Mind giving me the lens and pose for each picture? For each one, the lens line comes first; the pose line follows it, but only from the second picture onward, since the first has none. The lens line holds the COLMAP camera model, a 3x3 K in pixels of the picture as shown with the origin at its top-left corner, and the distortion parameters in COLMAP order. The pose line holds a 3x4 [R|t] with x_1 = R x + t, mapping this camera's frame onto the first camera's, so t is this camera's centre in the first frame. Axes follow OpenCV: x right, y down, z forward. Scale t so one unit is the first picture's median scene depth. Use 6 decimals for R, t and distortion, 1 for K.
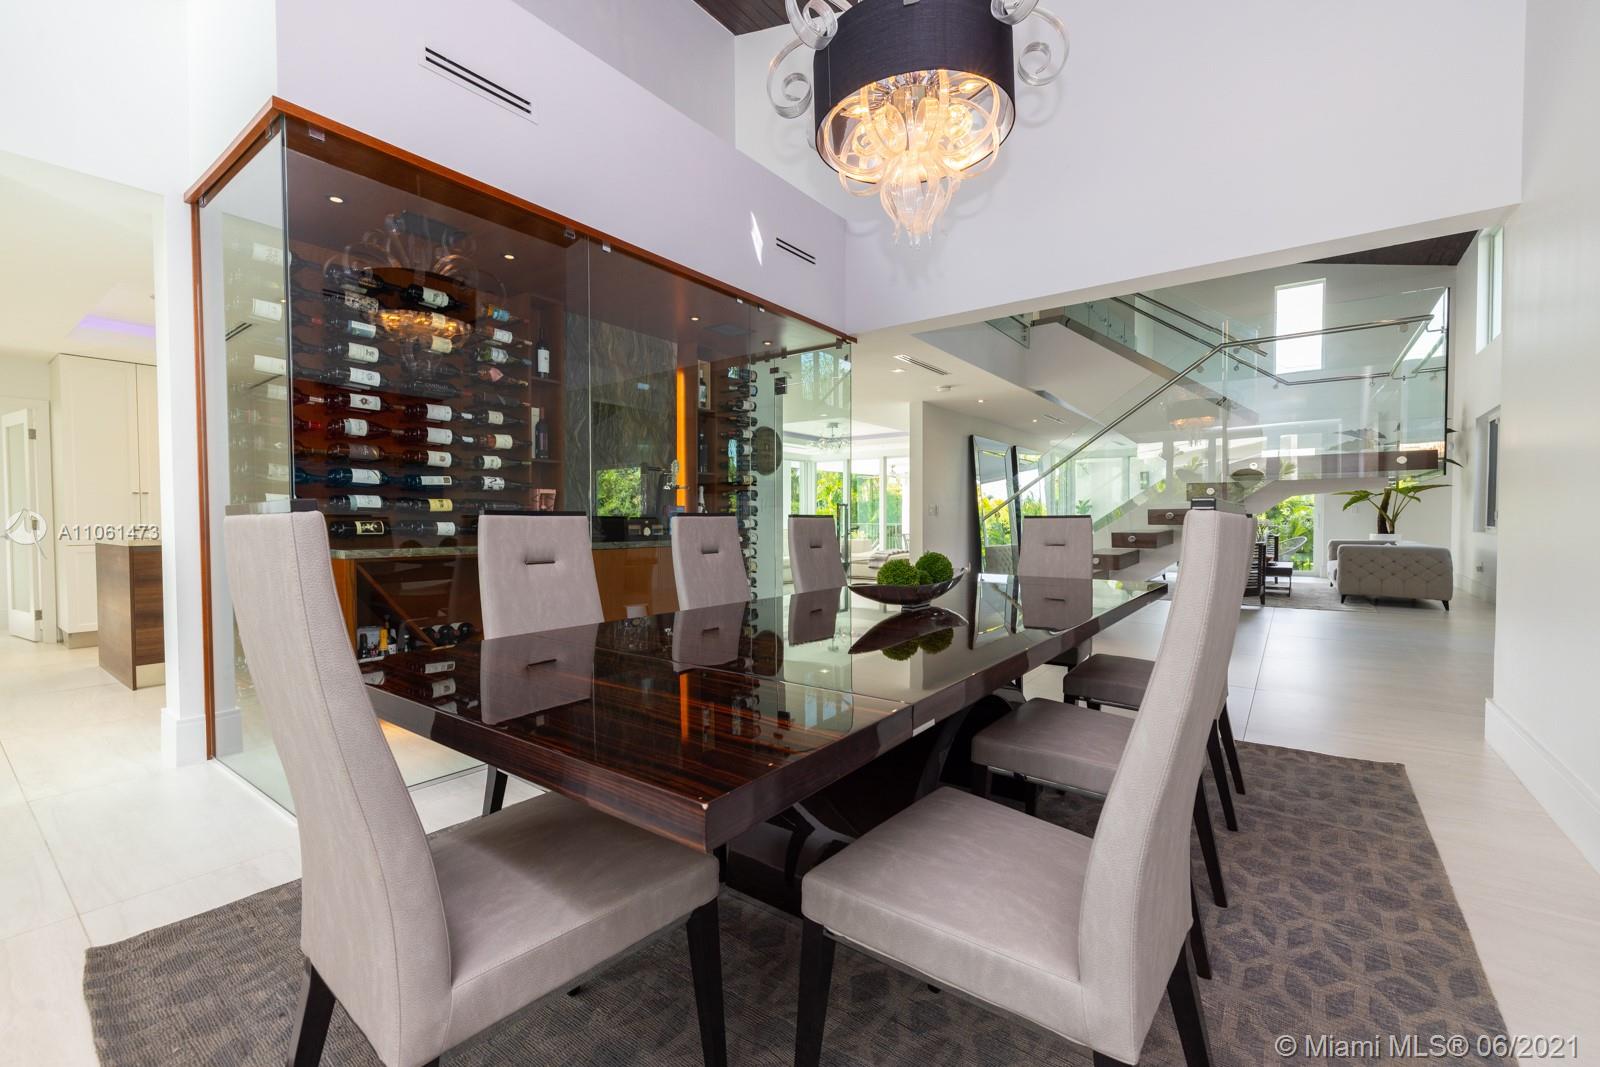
lens RADIAL K [[673.8, 0, 796.1], [0, 673.8, 532.1], [0, 0, 1]] dist [-0.000568, -0.000245]
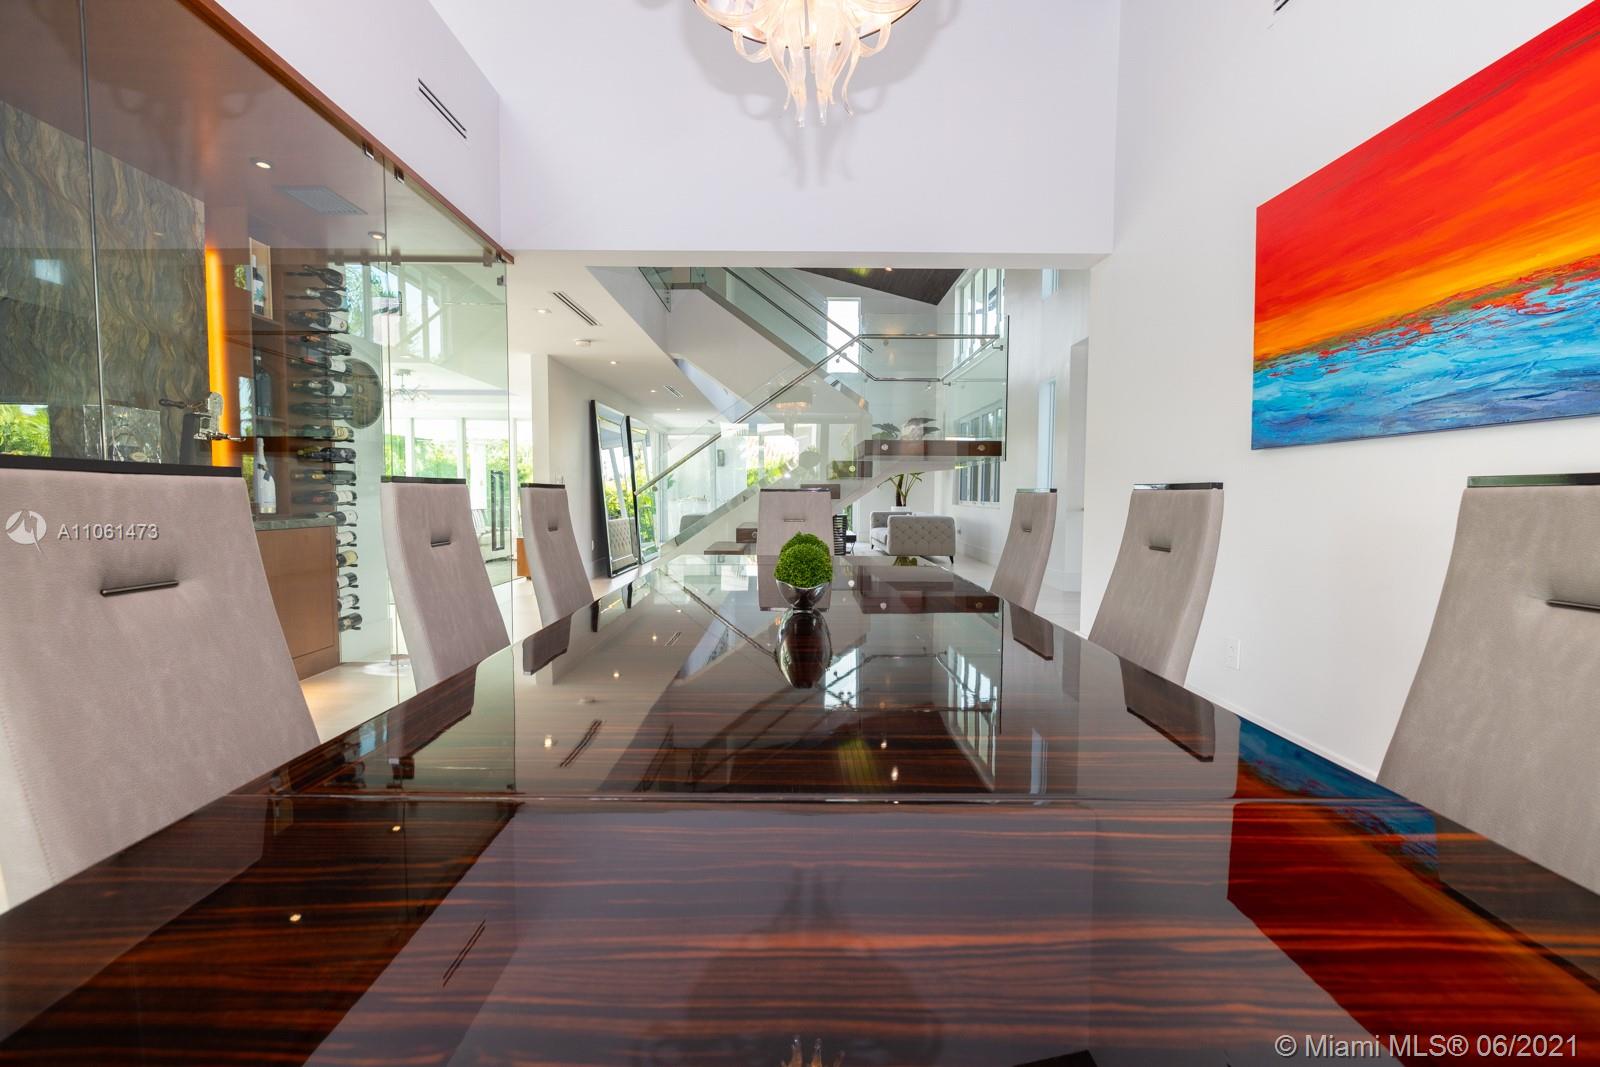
lens RADIAL K [[673.8, 0, 796.1], [0, 673.8, 532.1], [0, 0, 1]] dist [-0.000568, -0.000245]
pose [[0.796597, -0.027575, 0.603882, -0.139670], [0.004562, 0.999205, 0.039609, -0.001355], [-0.604494, -0.028798, 0.796089, 0.196714]]
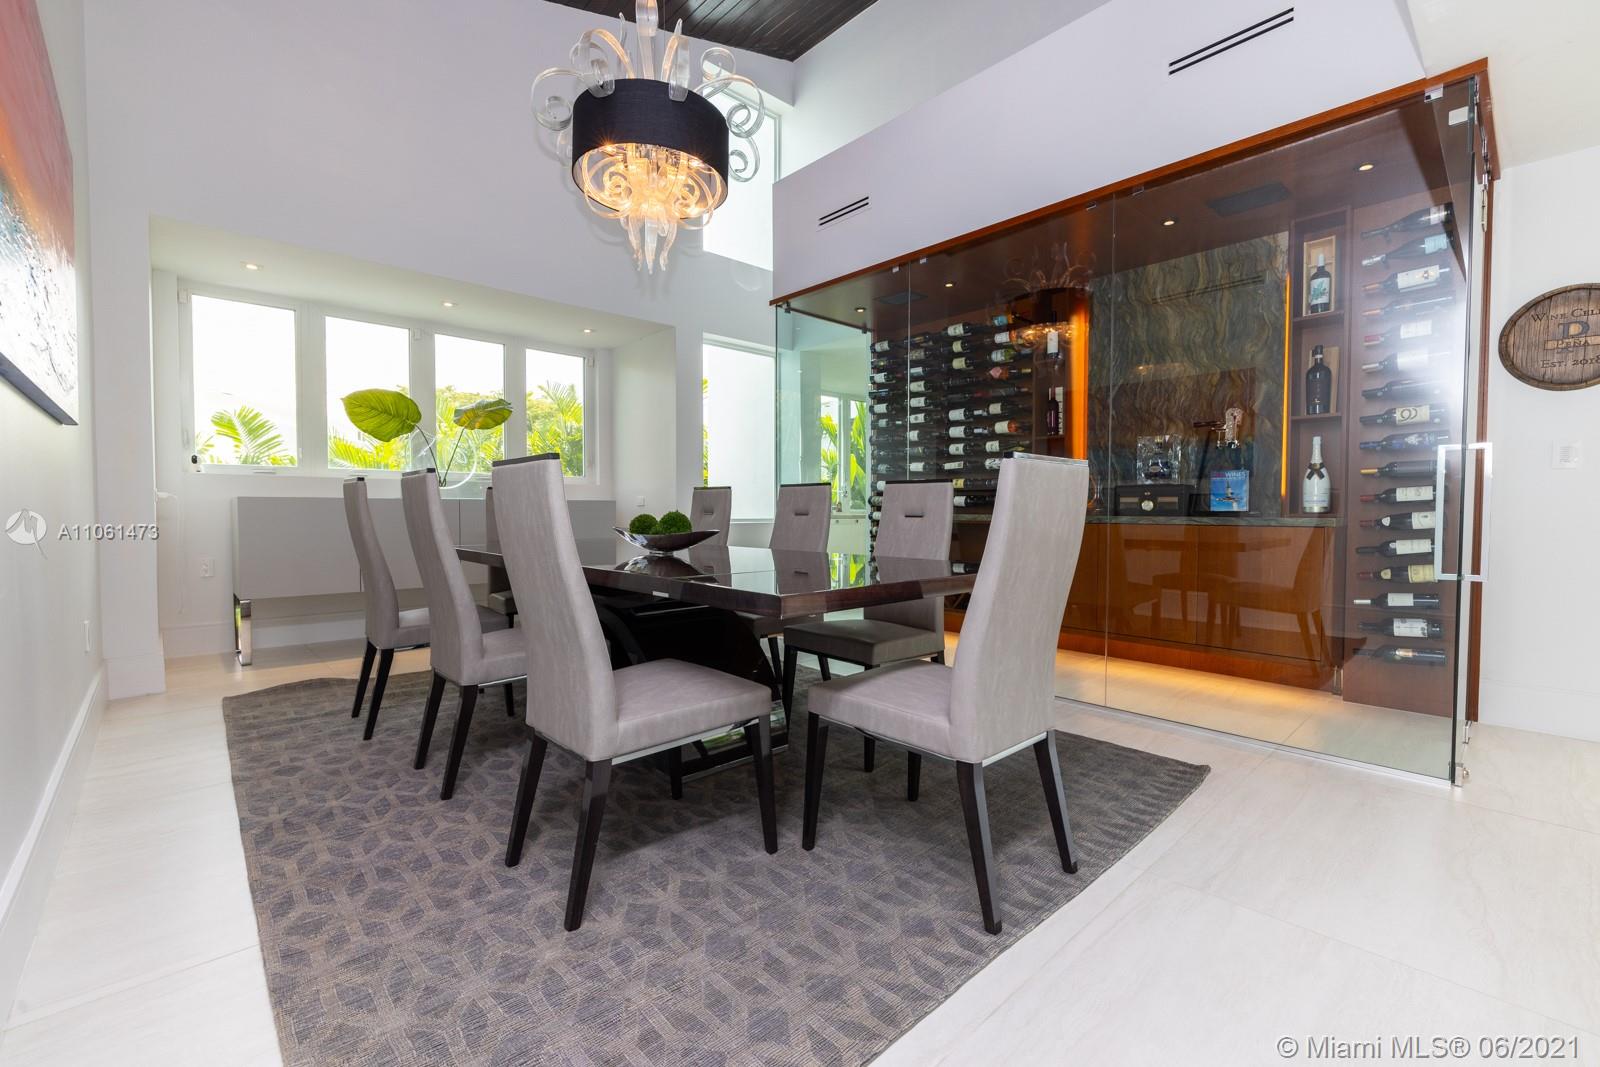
lens RADIAL K [[681.4, 0, 798.0], [0, 681.4, 530.6], [0, 0, 1]] dist [-0.002406, -0.000129]
pose [[-0.187043, 0.033376, -0.981785, 0.669171], [-0.019103, 0.999110, 0.037605, 0.006954], [0.982166, 0.025788, -0.186239, 0.724265]]
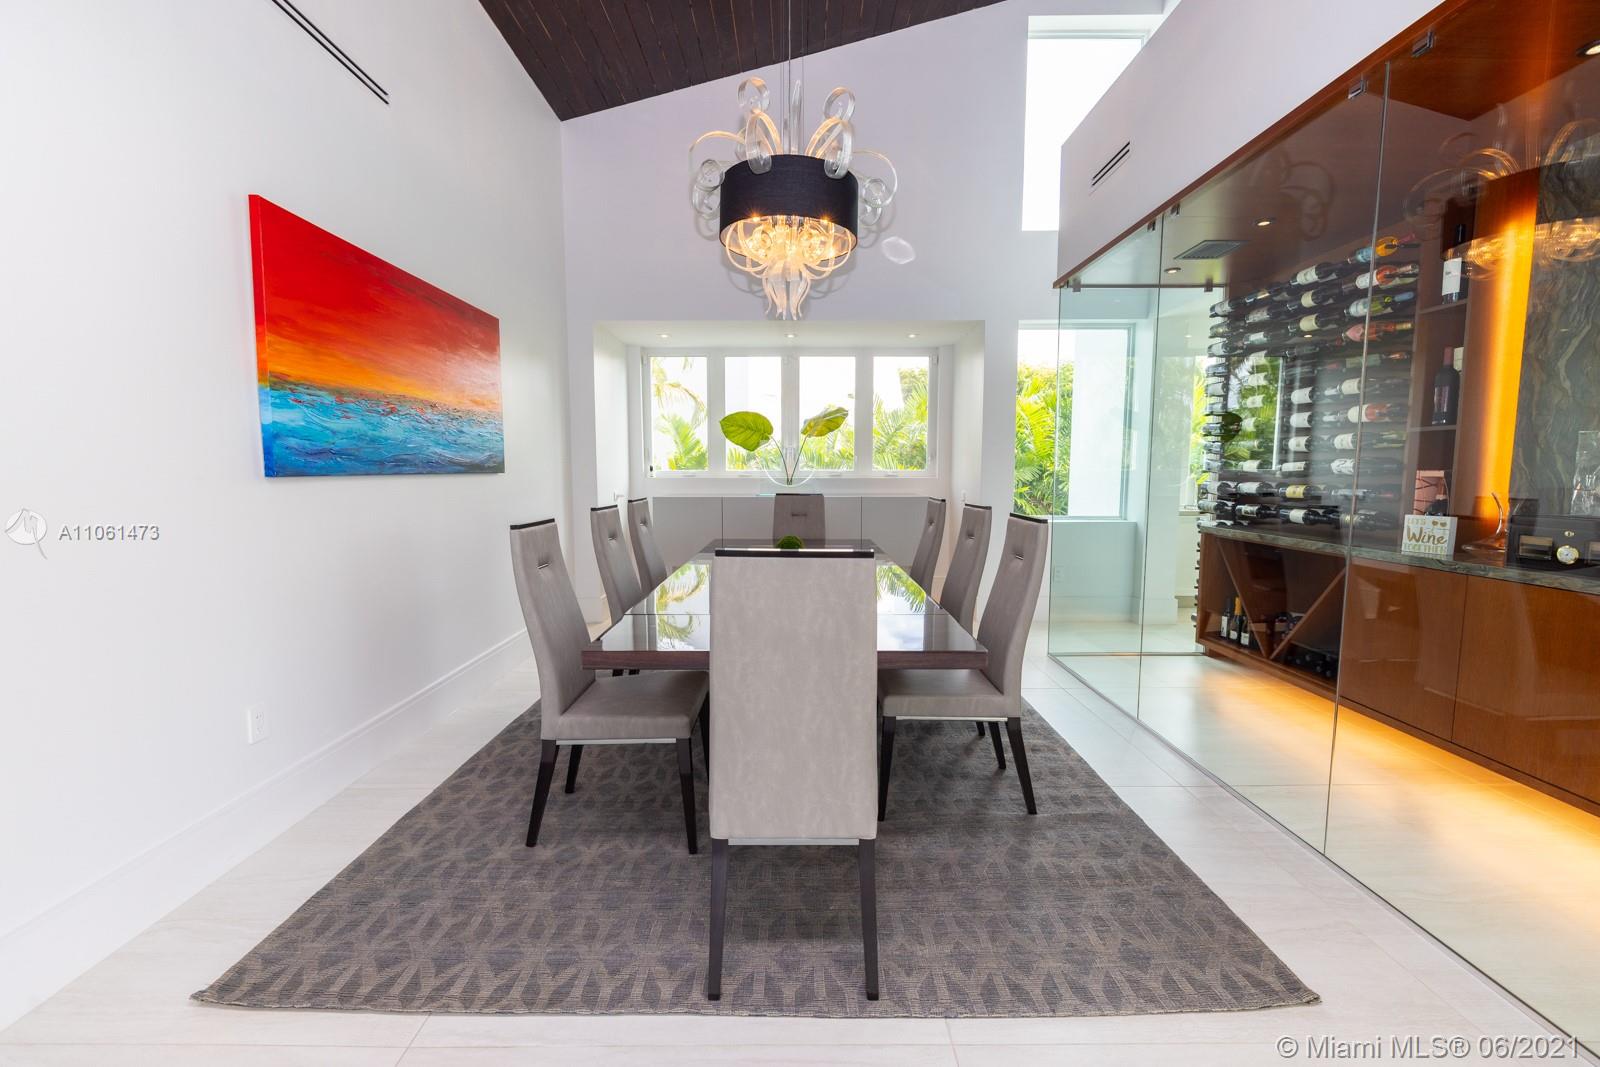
lens RADIAL K [[673.8, 0, 796.1], [0, 673.8, 532.1], [0, 0, 1]] dist [-0.000568, -0.000245]
pose [[-0.803176, 0.057429, -0.592967, 0.490701], [-0.008133, 0.994193, 0.107304, -0.061674], [0.595686, 0.091006, -0.798045, 1.038647]]
